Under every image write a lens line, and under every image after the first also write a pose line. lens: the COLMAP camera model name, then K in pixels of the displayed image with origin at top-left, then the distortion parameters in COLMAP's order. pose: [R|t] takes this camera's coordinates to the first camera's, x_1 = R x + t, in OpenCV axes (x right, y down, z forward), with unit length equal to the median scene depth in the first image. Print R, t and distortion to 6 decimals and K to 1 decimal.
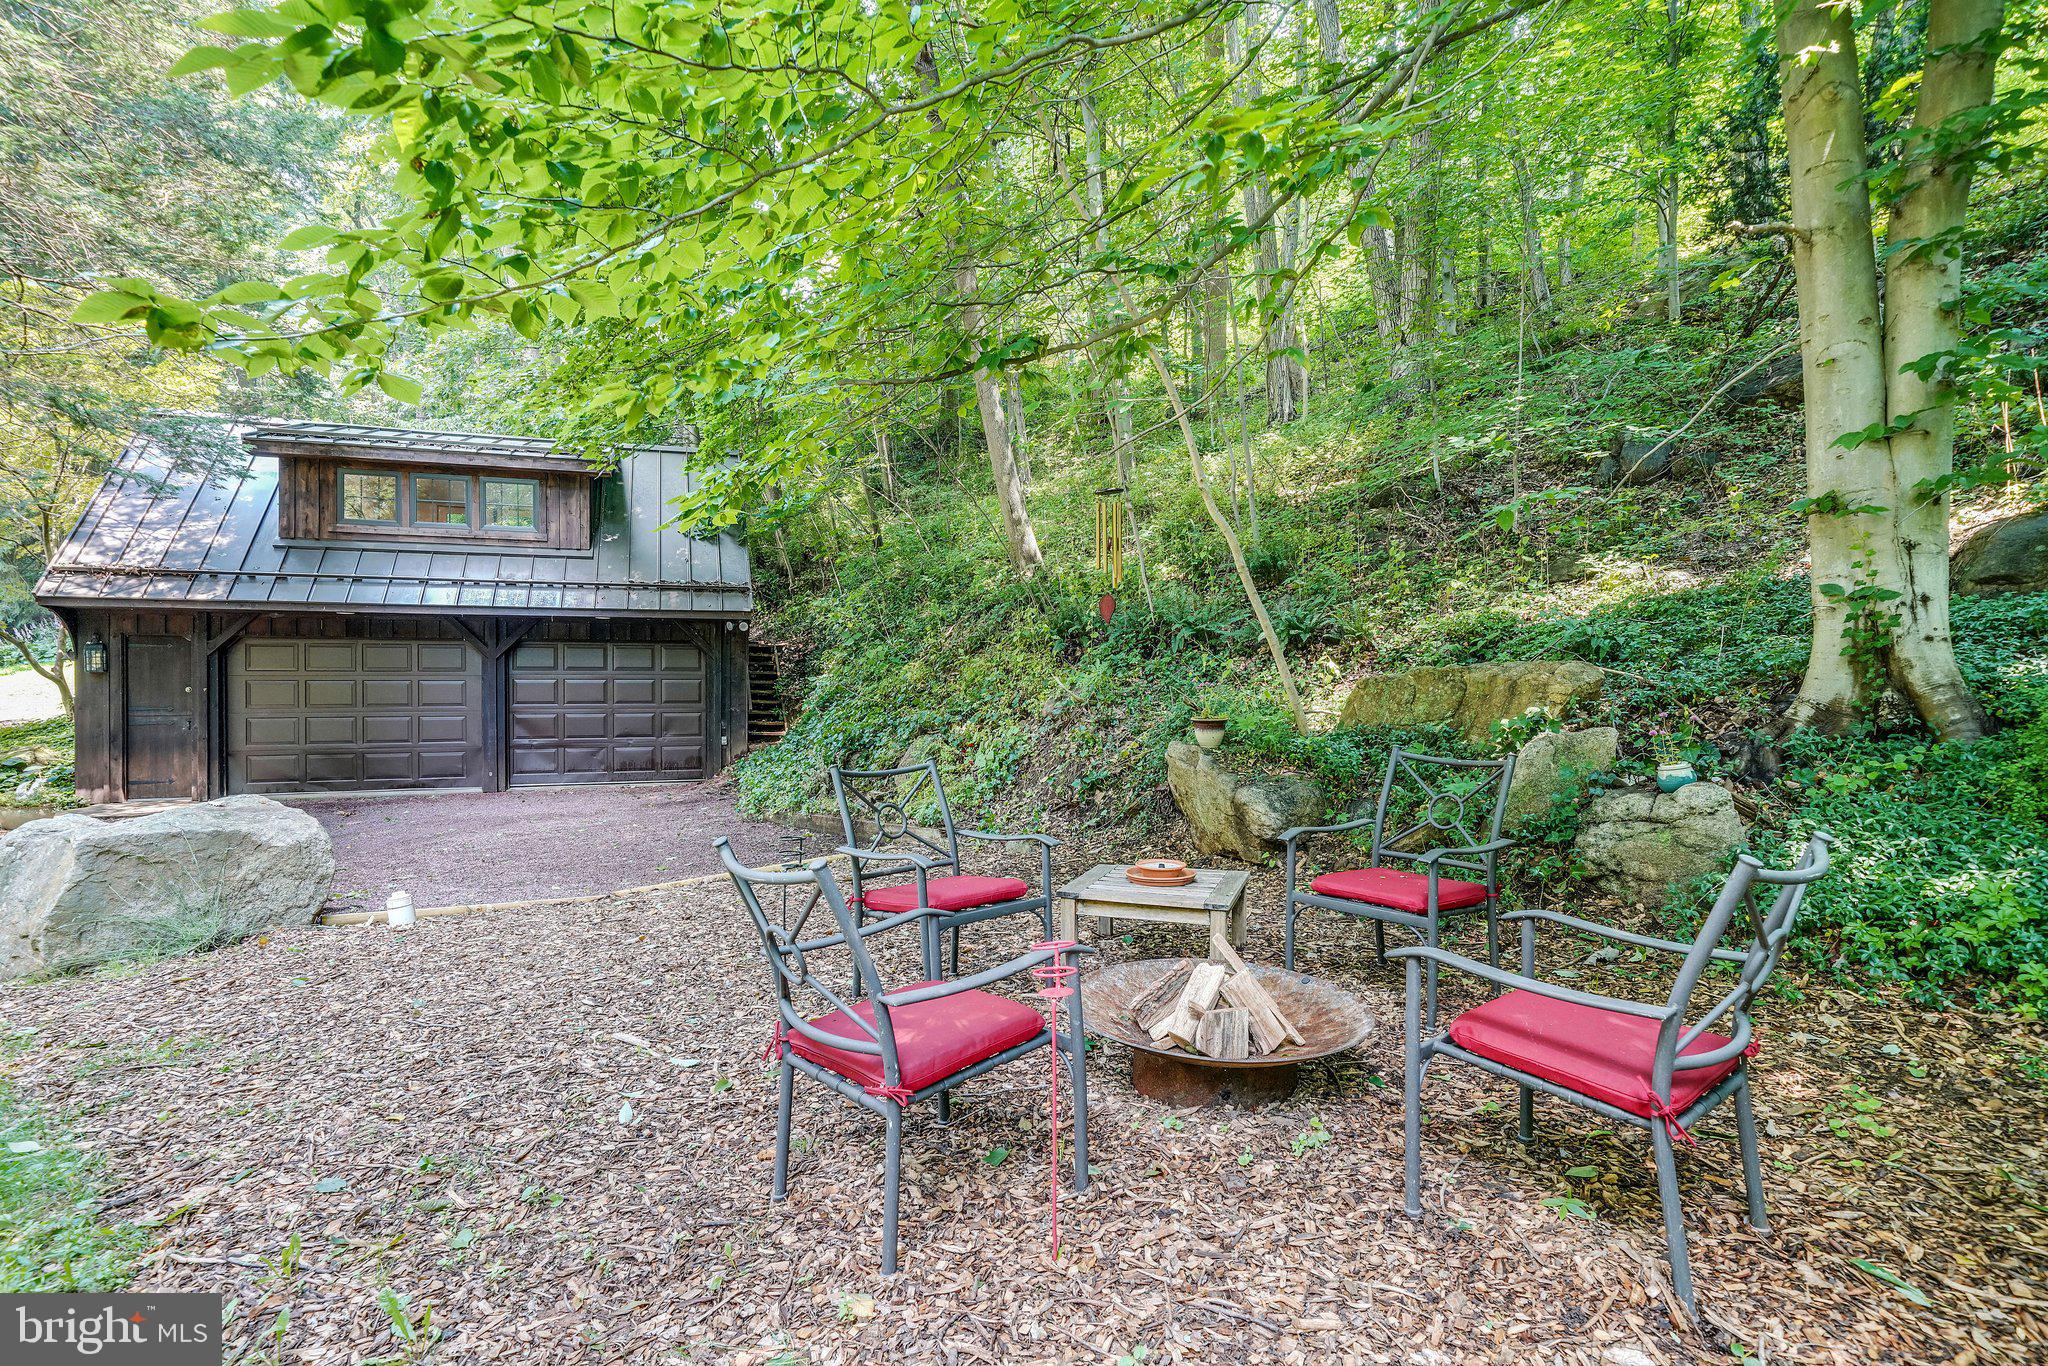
lens RADIAL K [[1060.7, 0, 1023.9], [0, 1060.7, 689.6], [0, 0, 1]] dist [0.001788, 0.000283]
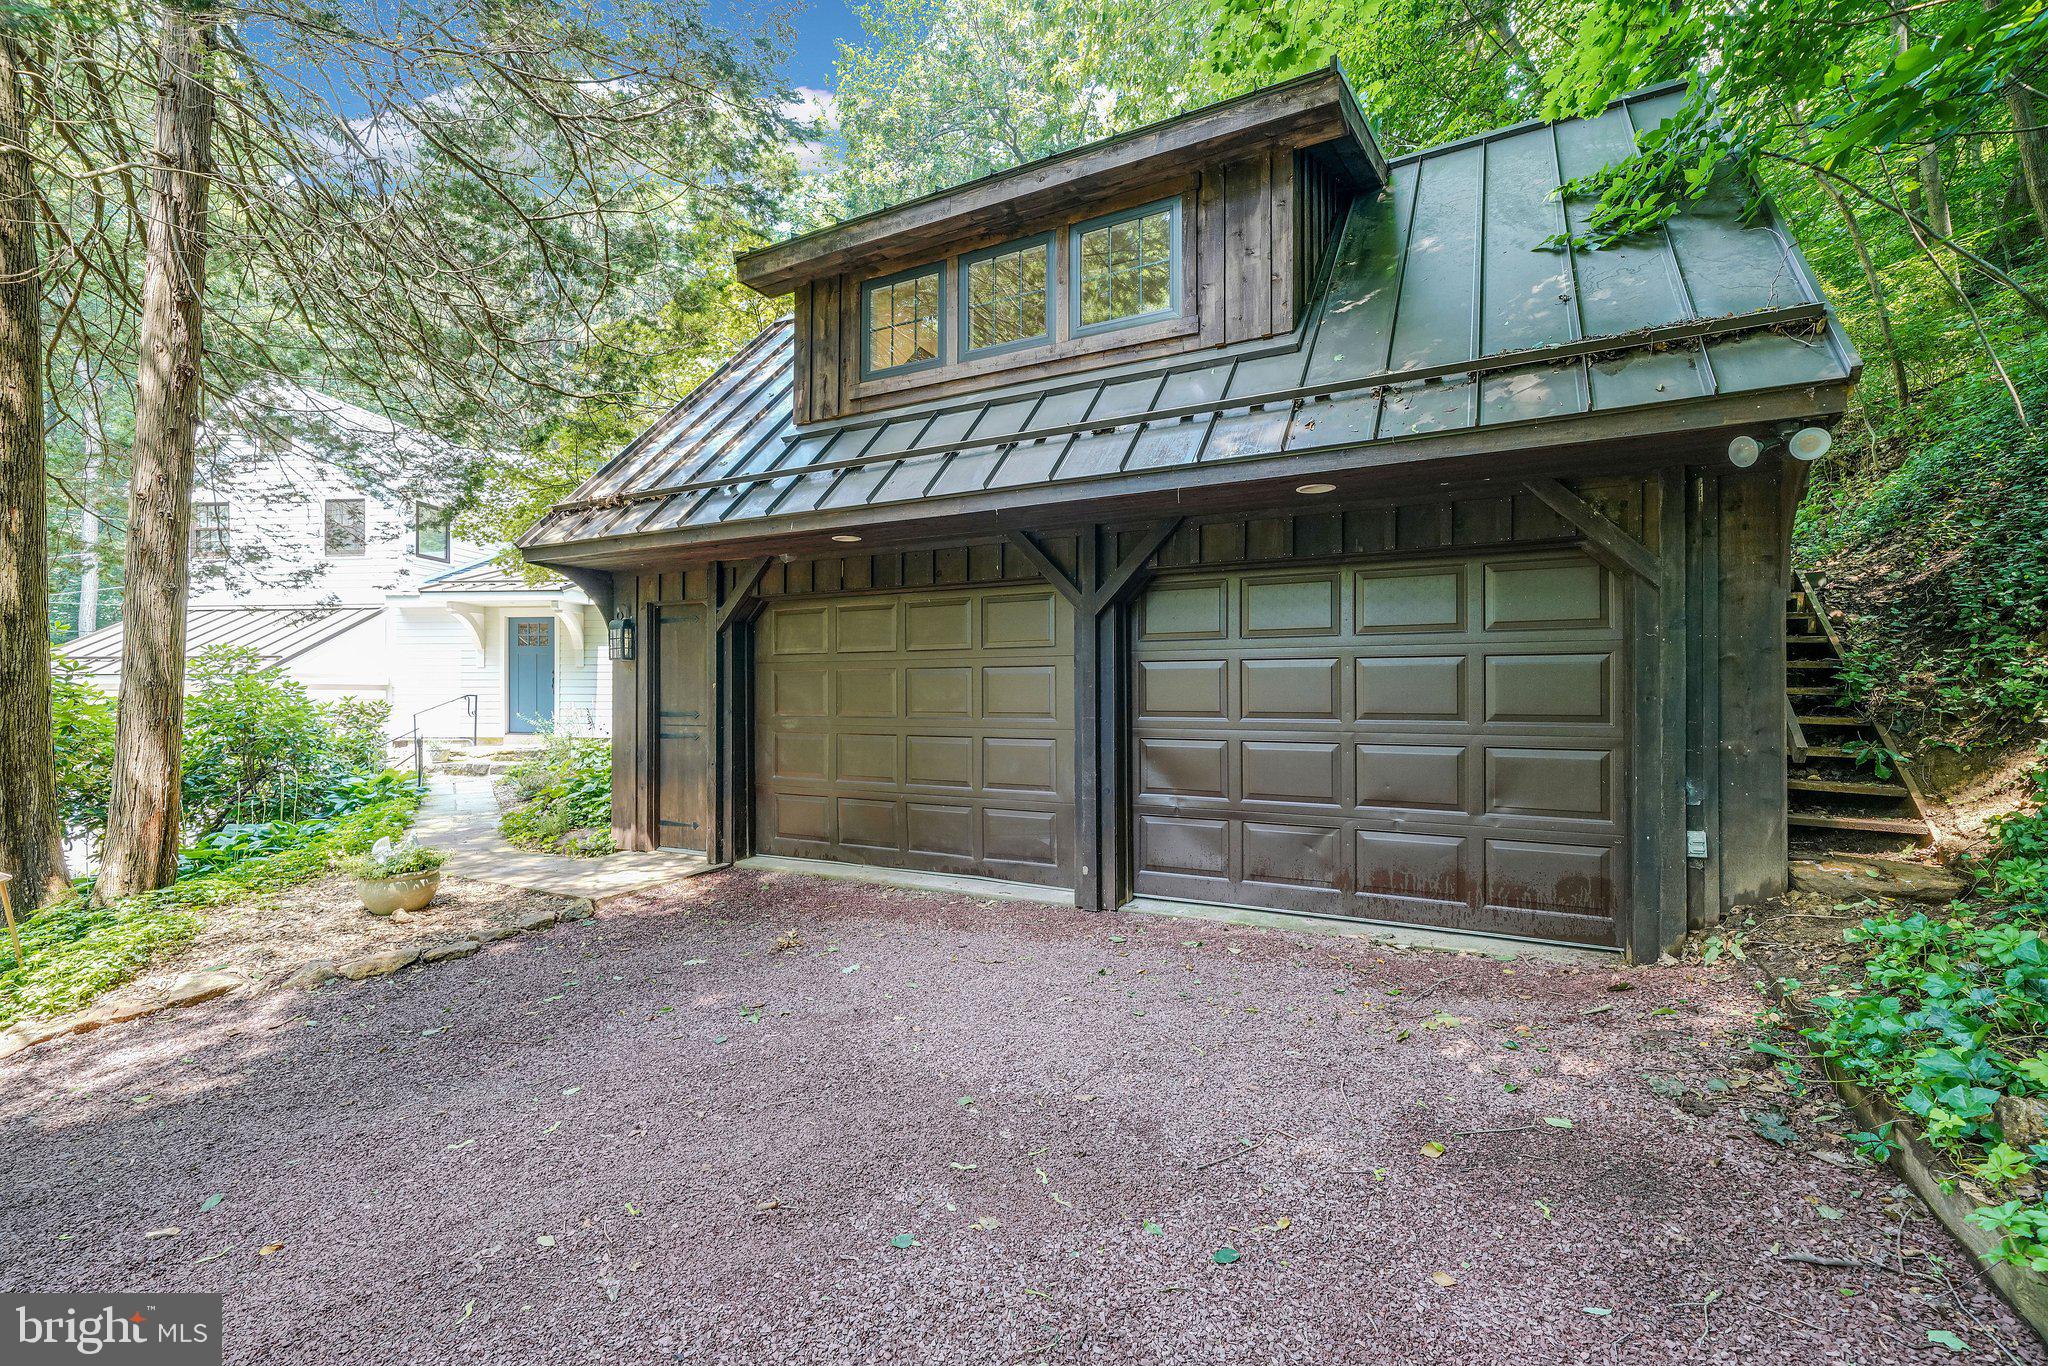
lens RADIAL K [[879.0, 0, 1022.3], [0, 879.0, 700.5], [0, 0, 1]] dist [0.004922, 0.000286]
pose [[0.669776, 0.000745, -0.742563, -0.233380], [-0.004348, 0.999986, -0.002919, 0.007872], [0.742551, 0.005184, 0.669770, 0.707262]]
